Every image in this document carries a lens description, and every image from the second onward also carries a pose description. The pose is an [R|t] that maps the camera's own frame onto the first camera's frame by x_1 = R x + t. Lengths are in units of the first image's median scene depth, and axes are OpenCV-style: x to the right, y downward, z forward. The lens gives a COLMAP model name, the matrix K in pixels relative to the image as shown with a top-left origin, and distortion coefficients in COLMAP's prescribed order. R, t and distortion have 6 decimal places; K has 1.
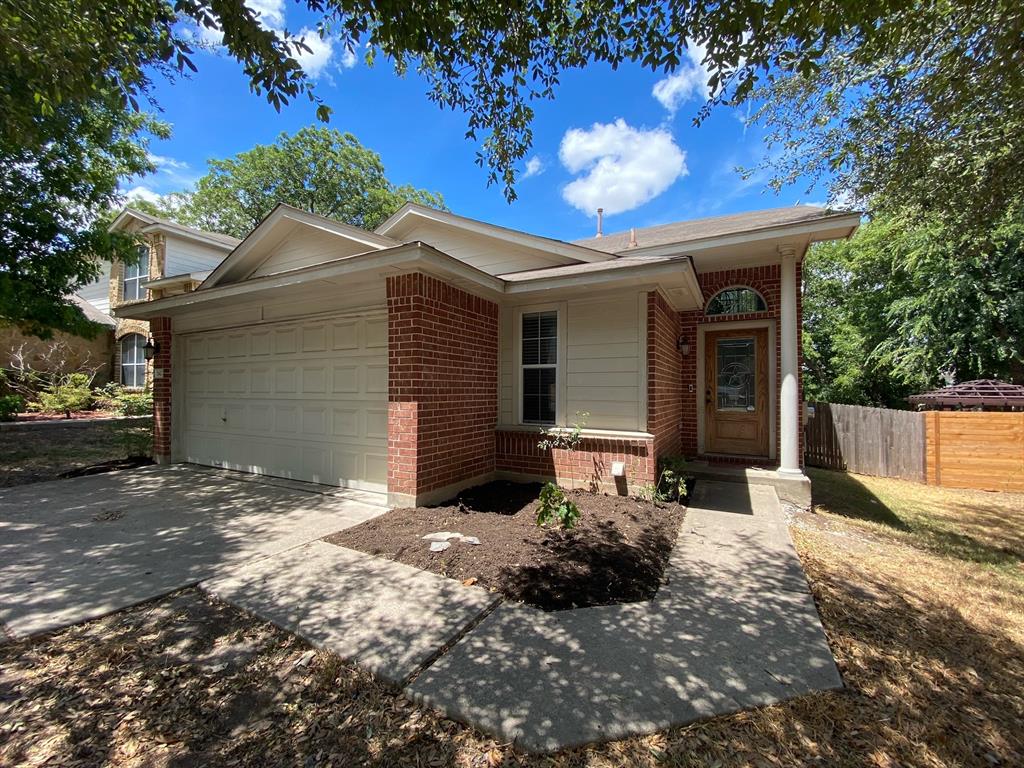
lens RADIAL K [[408.3, 0, 522.5], [0, 408.3, 385.1], [0, 0, 1]] dist [0.066305, -0.037424]
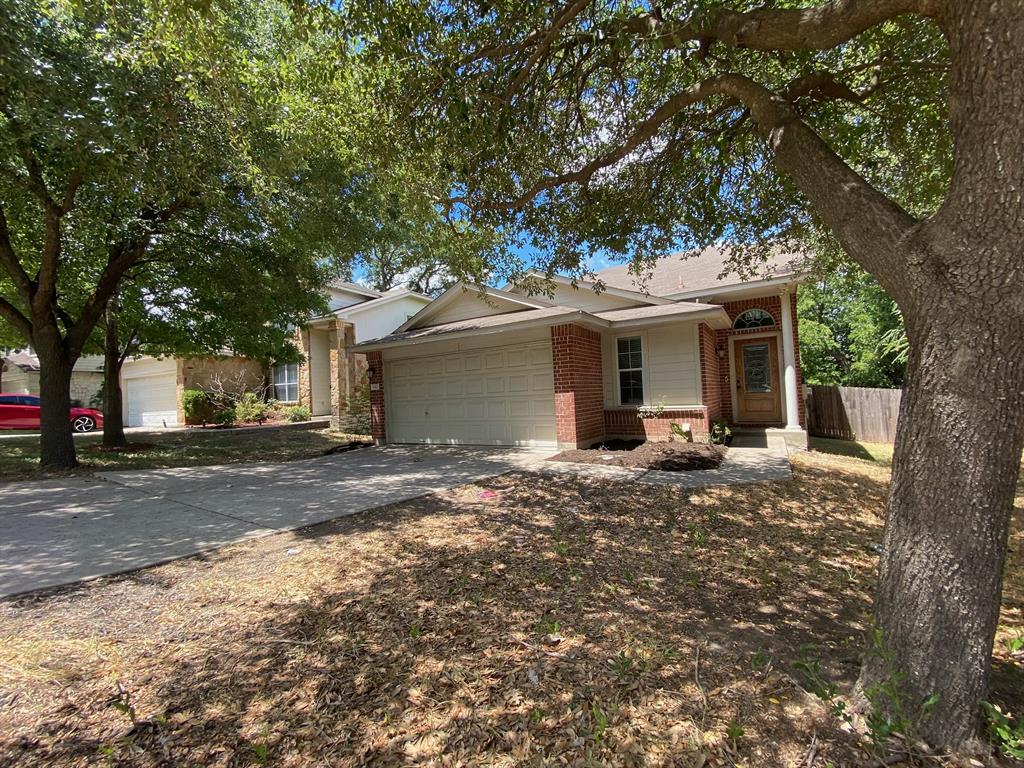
lens RADIAL K [[425.5, 0, 510.8], [0, 425.5, 383.3], [0, 0, 1]] dist [0.035928, -0.019916]
pose [[0.996392, -0.049724, -0.068784, -0.342409], [0.048676, 0.998673, -0.016833, 0.014459], [0.069530, 0.013424, 0.997490, -0.783442]]
